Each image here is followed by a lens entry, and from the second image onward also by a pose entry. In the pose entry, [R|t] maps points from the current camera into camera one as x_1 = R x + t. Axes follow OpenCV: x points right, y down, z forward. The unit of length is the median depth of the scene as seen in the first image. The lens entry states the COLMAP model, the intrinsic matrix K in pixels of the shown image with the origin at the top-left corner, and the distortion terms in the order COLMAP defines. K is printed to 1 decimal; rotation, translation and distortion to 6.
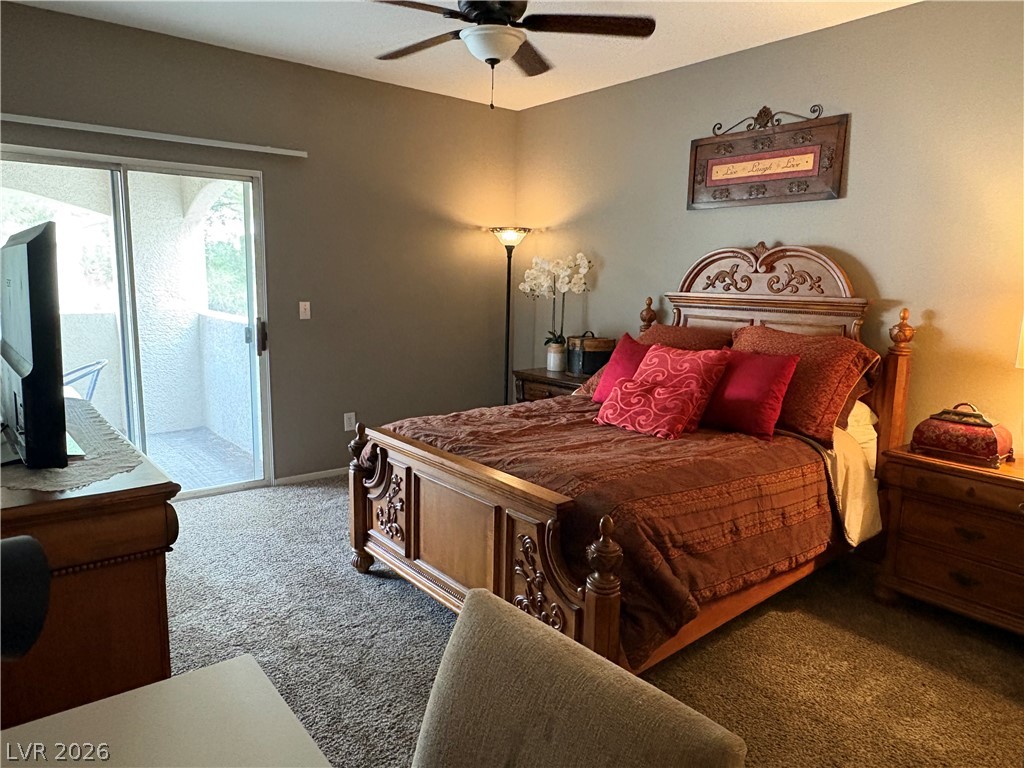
lens RADIAL K [[692.5, 0, 522.4], [0, 692.5, 384.1], [0, 0, 1]] dist [-0.020805, 0.016142]
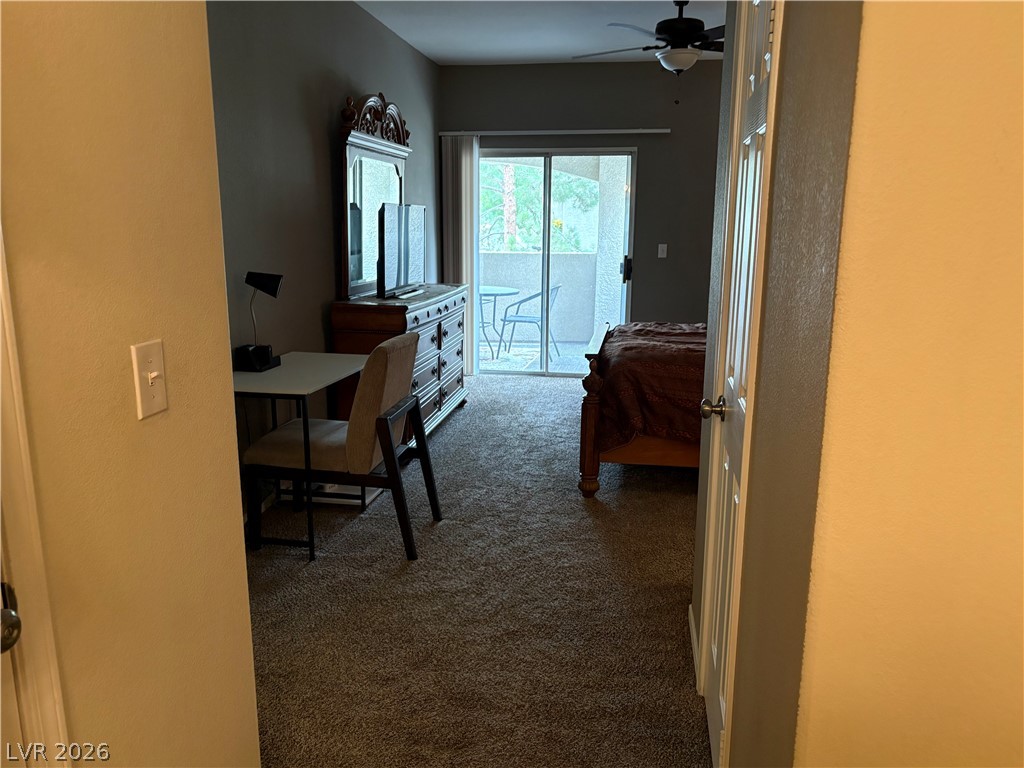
lens RADIAL K [[780.1, 0, 517.3], [0, 780.1, 412.3], [0, 0, 1]] dist [0.048769, -0.049441]
pose [[0.660922, 0.161594, -0.732851, 0.766864], [-0.106362, 0.986854, 0.121679, 0.053023], [0.742879, -0.002473, 0.669421, -0.246265]]
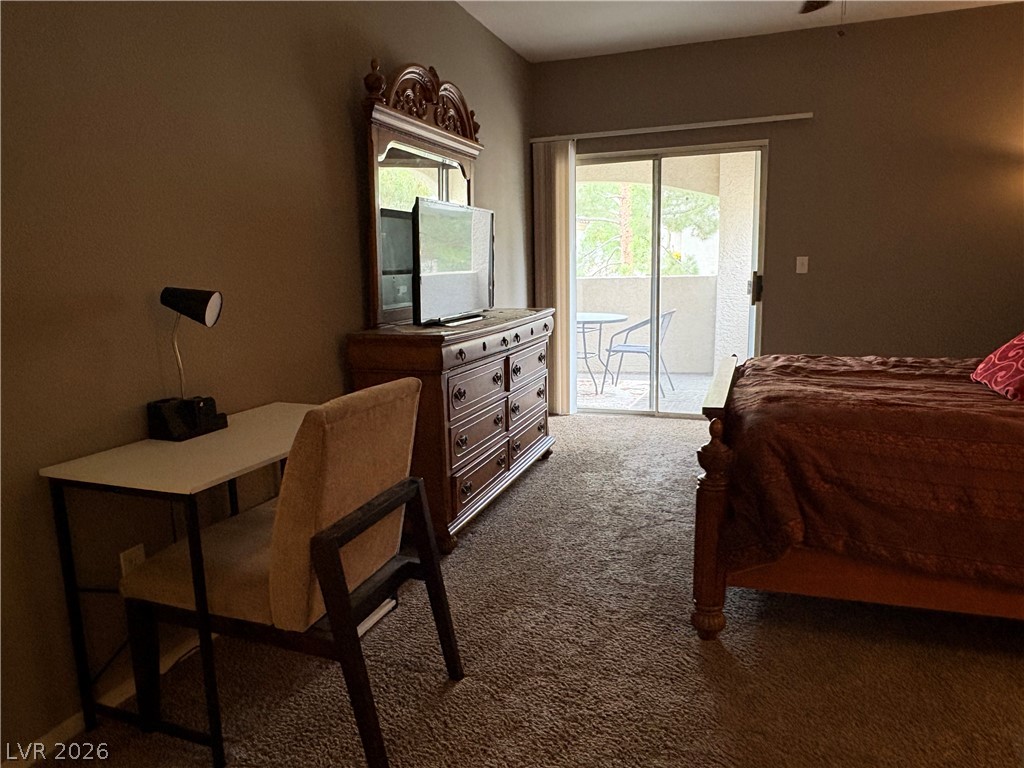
lens RADIAL K [[692.5, 0, 505.8], [0, 692.5, 390.2], [0, 0, 1]] dist [-0.020805, 0.016142]
pose [[0.505412, 0.122207, -0.854180, 0.454221], [-0.095292, 0.991770, 0.085508, 0.044090], [0.857600, 0.038179, 0.512898, 0.086362]]
